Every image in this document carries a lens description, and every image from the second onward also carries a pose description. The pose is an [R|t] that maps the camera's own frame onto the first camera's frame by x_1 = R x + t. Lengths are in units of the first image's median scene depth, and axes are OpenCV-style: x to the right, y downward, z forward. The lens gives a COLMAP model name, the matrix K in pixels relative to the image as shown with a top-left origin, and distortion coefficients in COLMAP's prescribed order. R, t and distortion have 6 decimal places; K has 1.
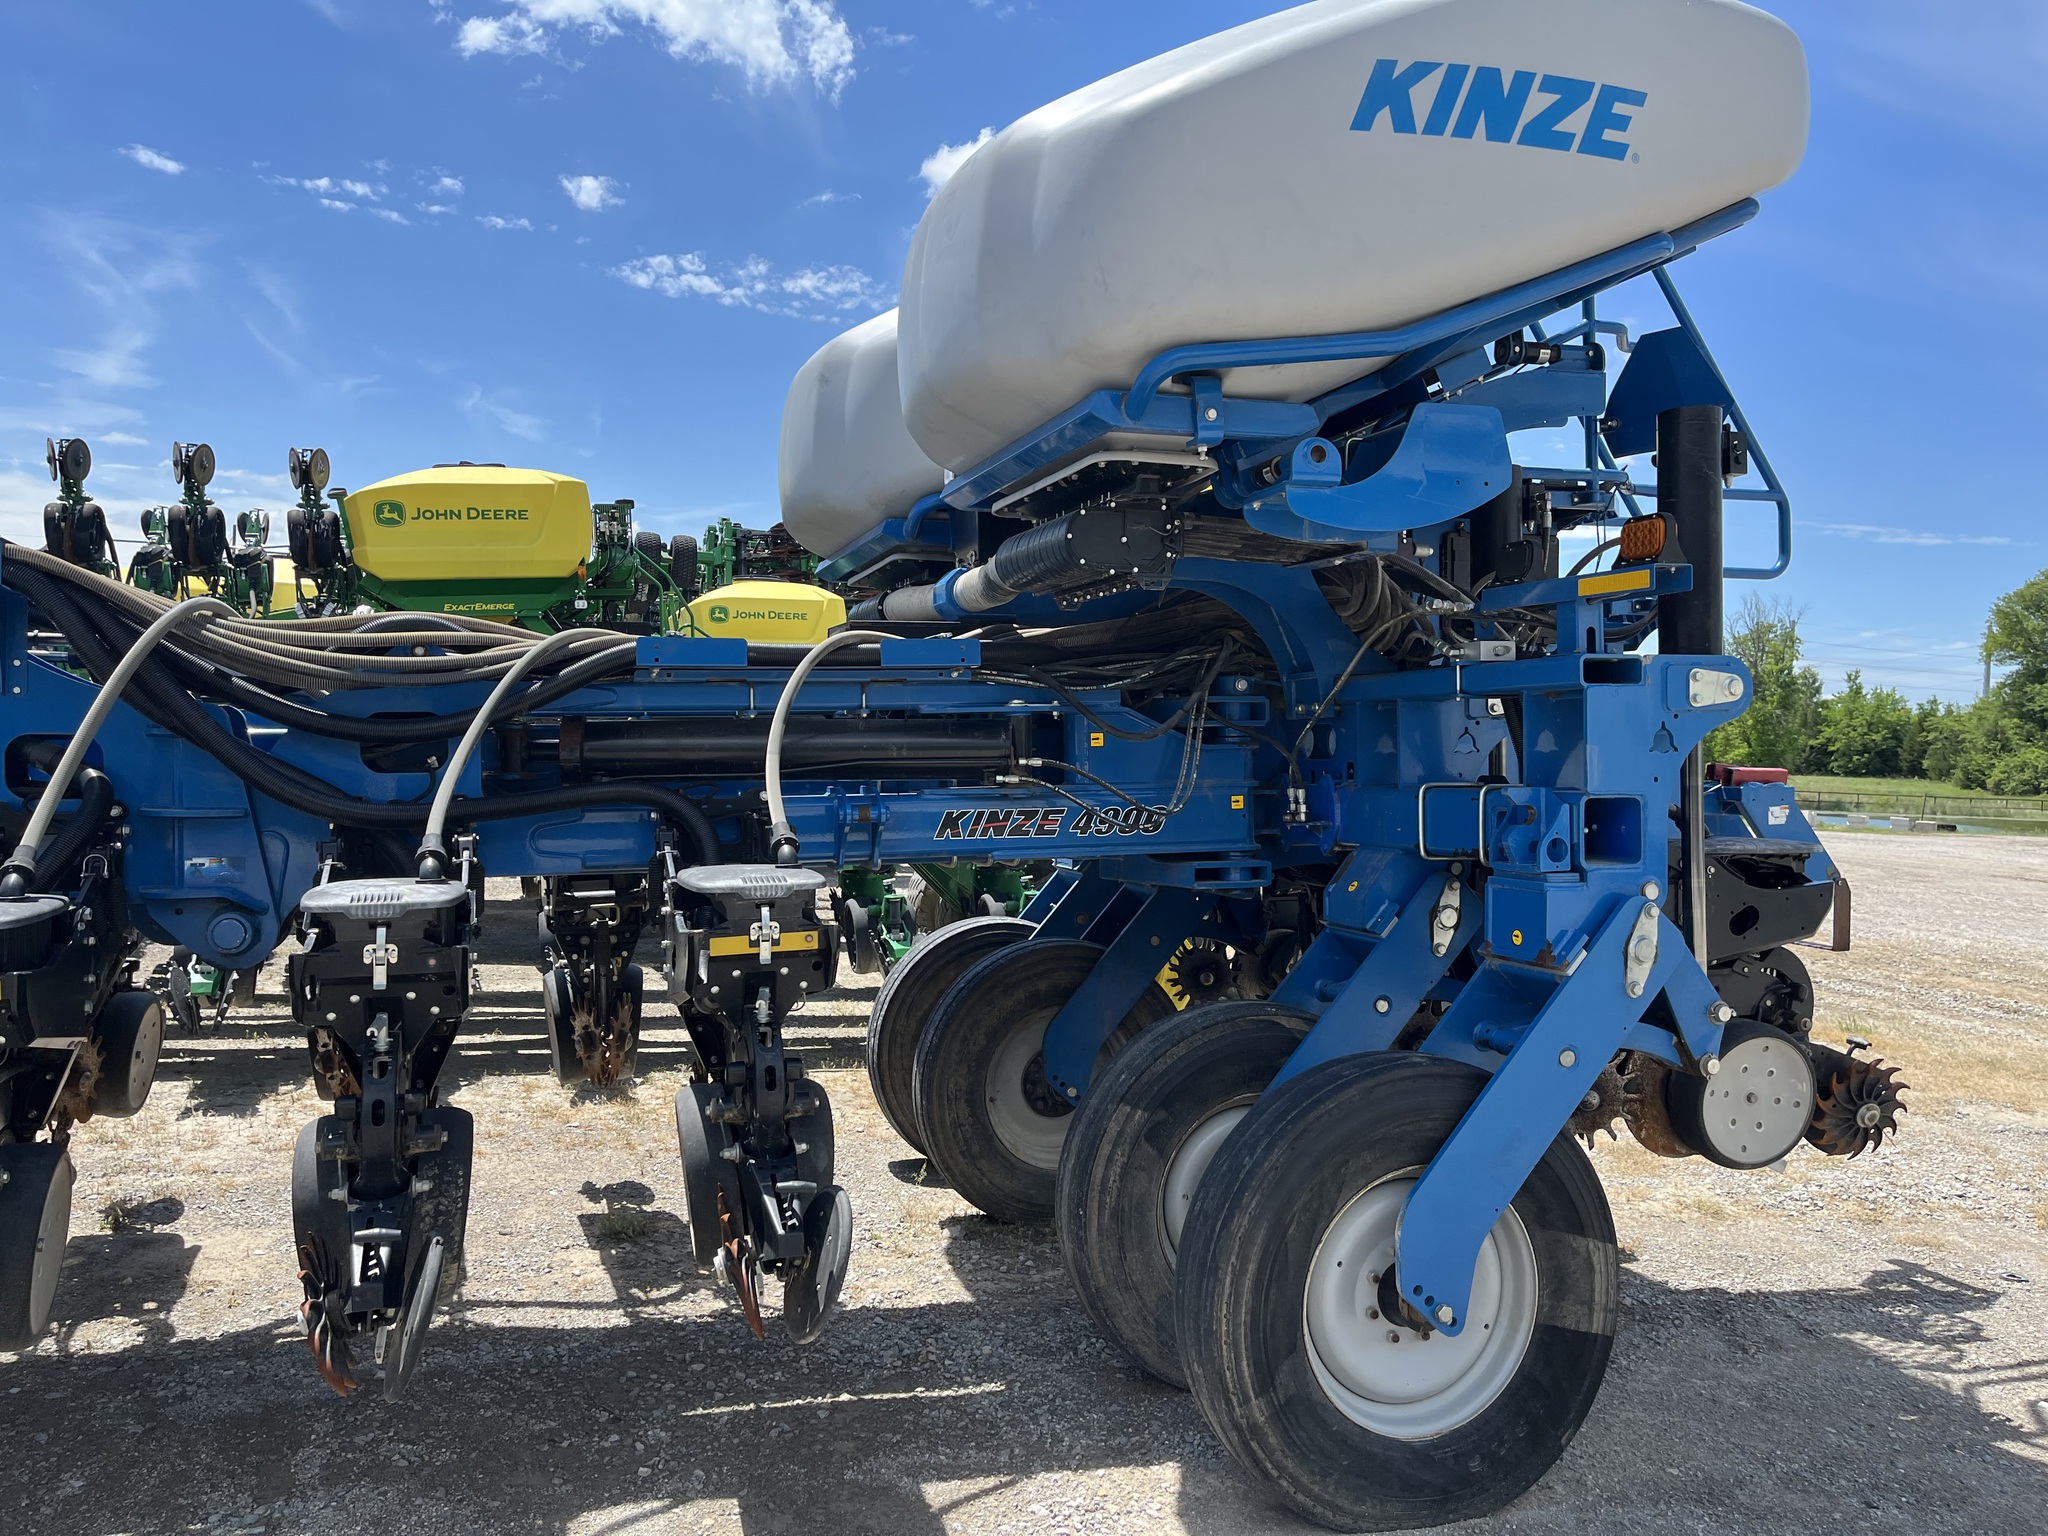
lens RADIAL K [[1558.3, 0, 1024.7], [0, 1558.3, 771.8], [0, 0, 1]] dist [0.074269, -0.112447]
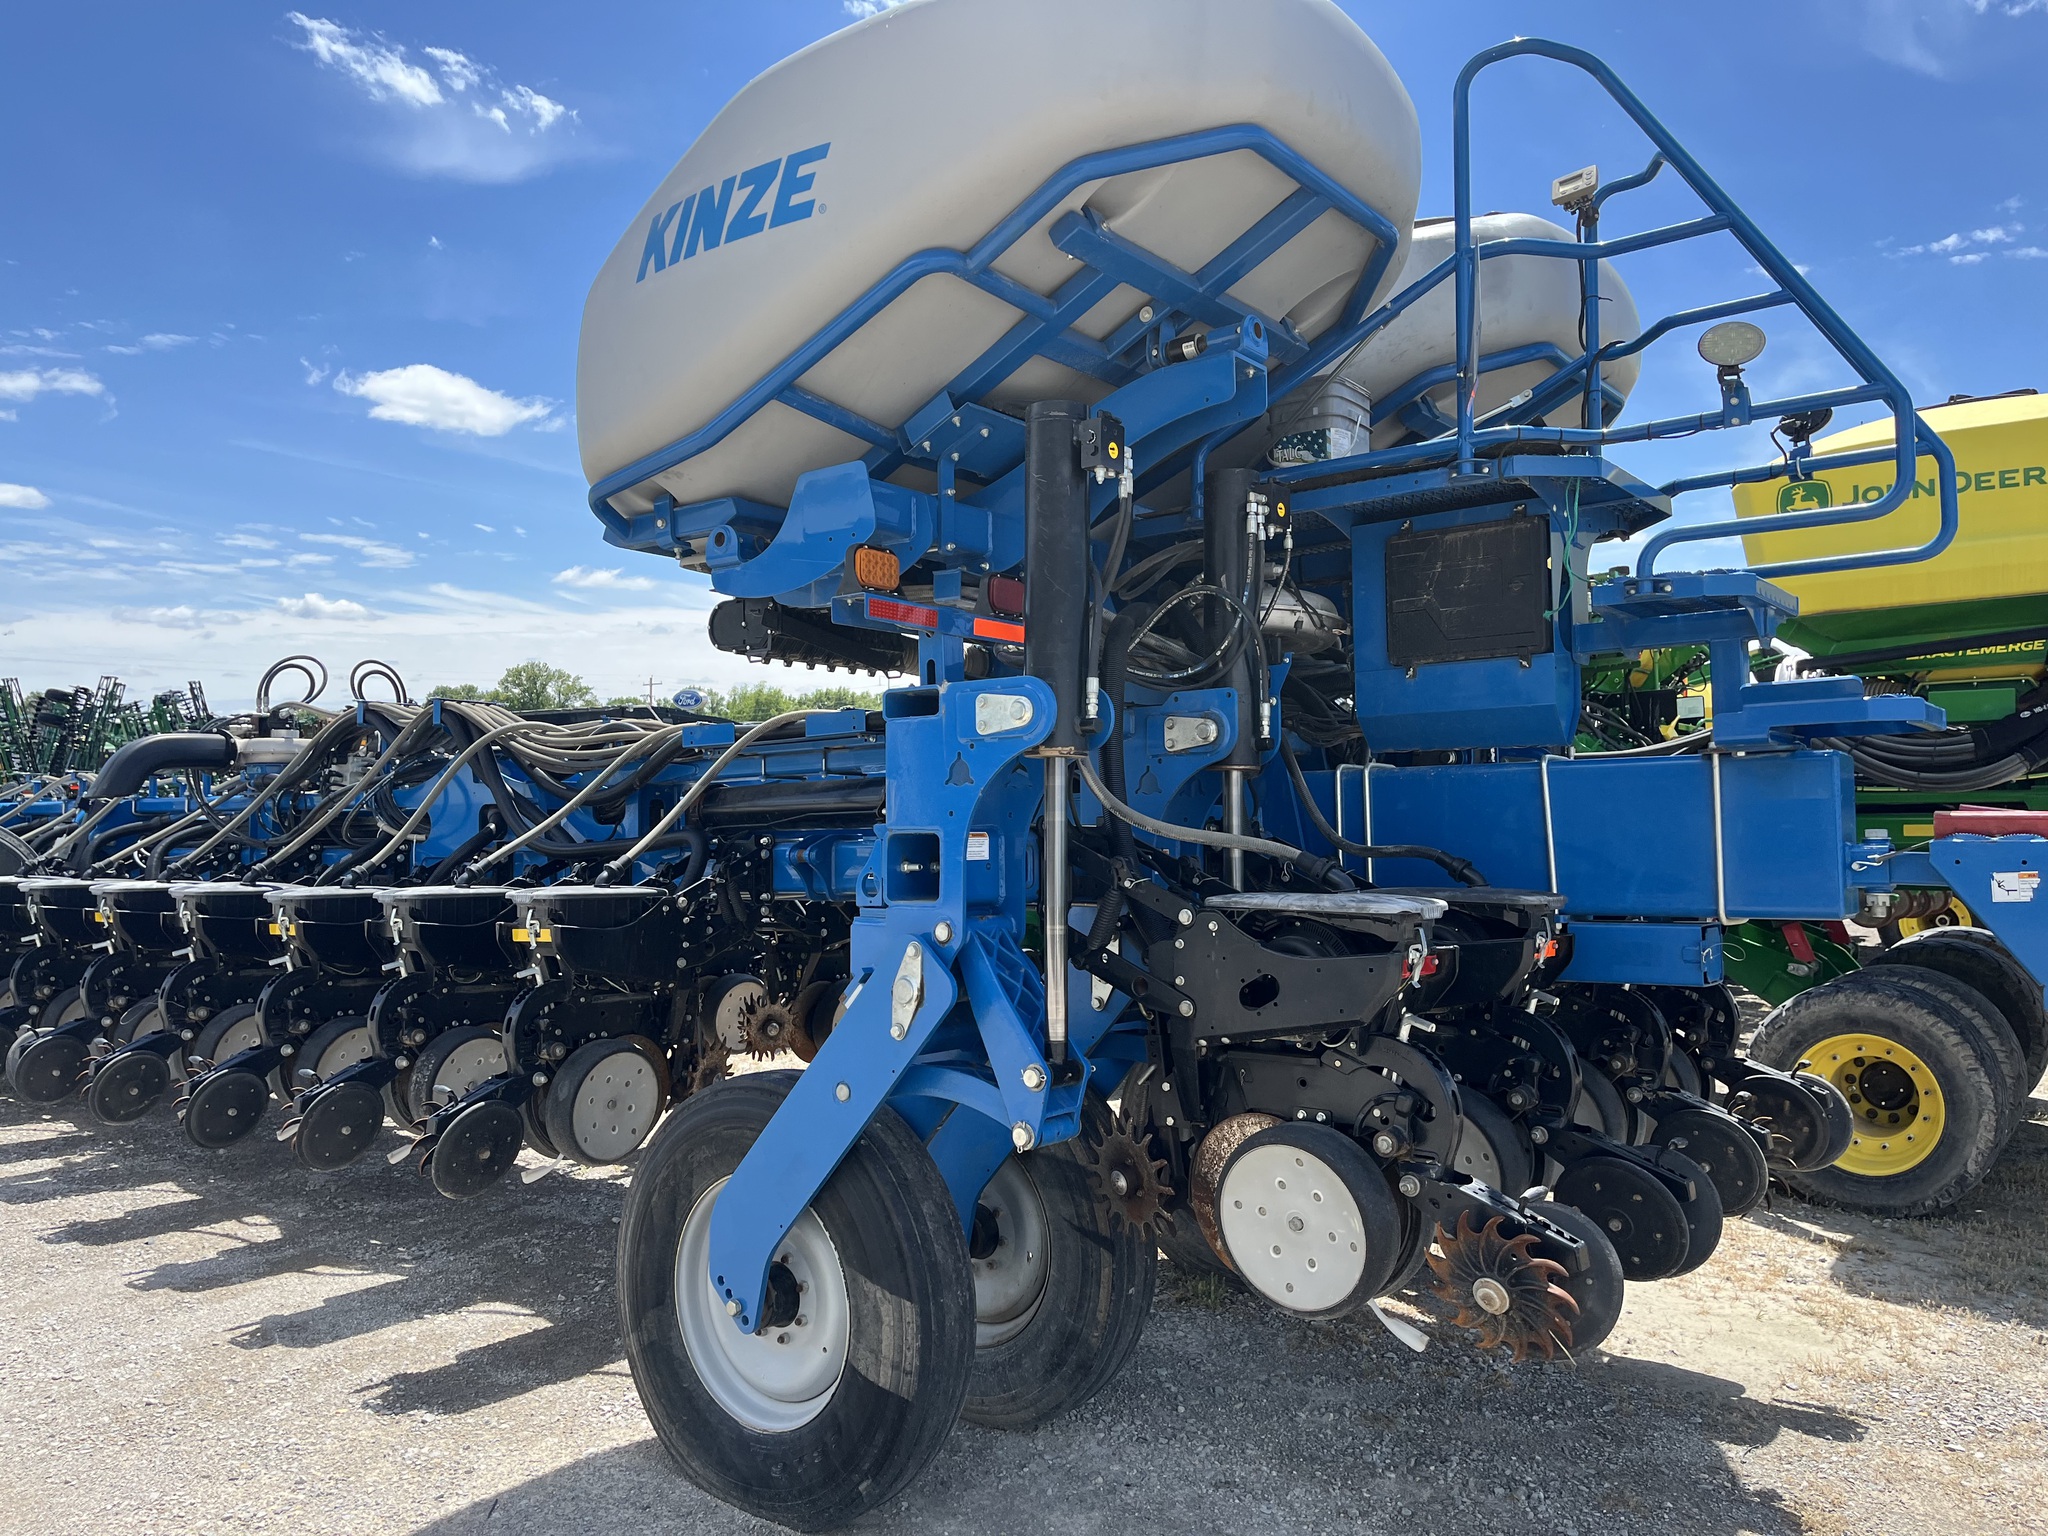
lens RADIAL K [[1558.3, 0, 1013.9], [0, 1558.3, 767.8], [0, 0, 1]] dist [0.074269, -0.112447]
pose [[0.555876, -0.039664, -0.830319, 1.253511], [-0.007170, 0.998595, -0.052502, 0.026783], [0.831235, 0.035138, 0.554810, 0.531465]]
